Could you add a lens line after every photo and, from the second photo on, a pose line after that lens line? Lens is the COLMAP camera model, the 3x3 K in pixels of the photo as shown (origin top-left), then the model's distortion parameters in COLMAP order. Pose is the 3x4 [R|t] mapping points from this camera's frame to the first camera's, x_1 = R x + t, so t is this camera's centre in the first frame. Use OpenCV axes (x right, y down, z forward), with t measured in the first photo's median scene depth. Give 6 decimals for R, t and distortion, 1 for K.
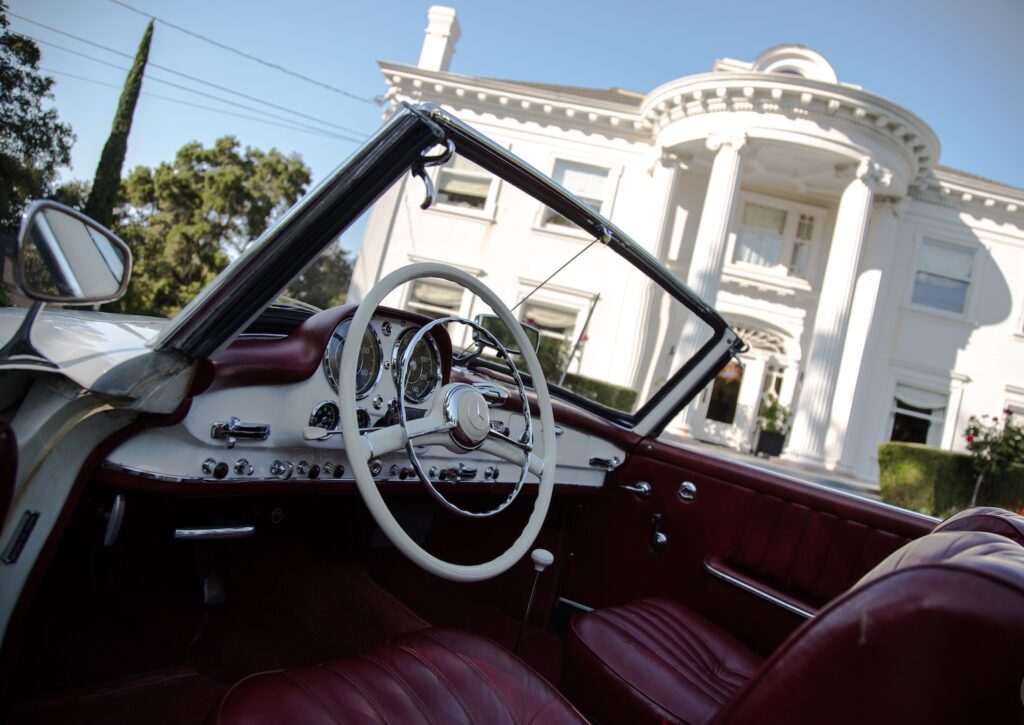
lens RADIAL K [[740.9, 0, 548.4], [0, 740.9, 360.6], [0, 0, 1]] dist [-0.116519, 0.065441]
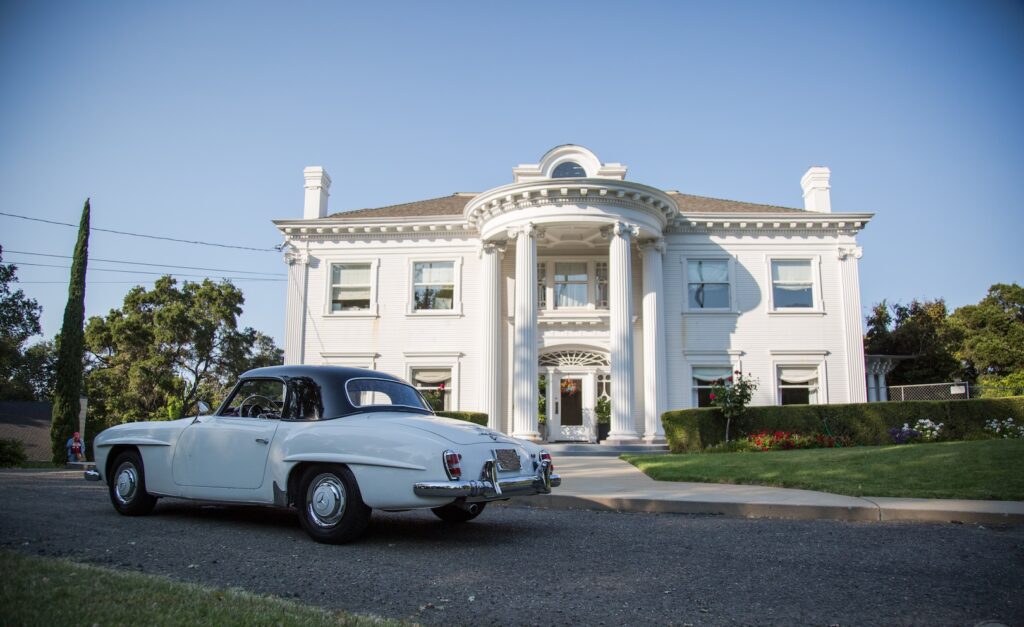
lens RADIAL K [[699.0, 0, 512.6], [0, 699.0, 340.1], [0, 0, 1]] dist [-0.113671, 0.053069]
pose [[0.975588, -0.215958, 0.039880, 0.107583], [0.218772, 0.971554, -0.090674, 0.024242], [-0.019164, 0.097185, 0.995082, -0.282220]]
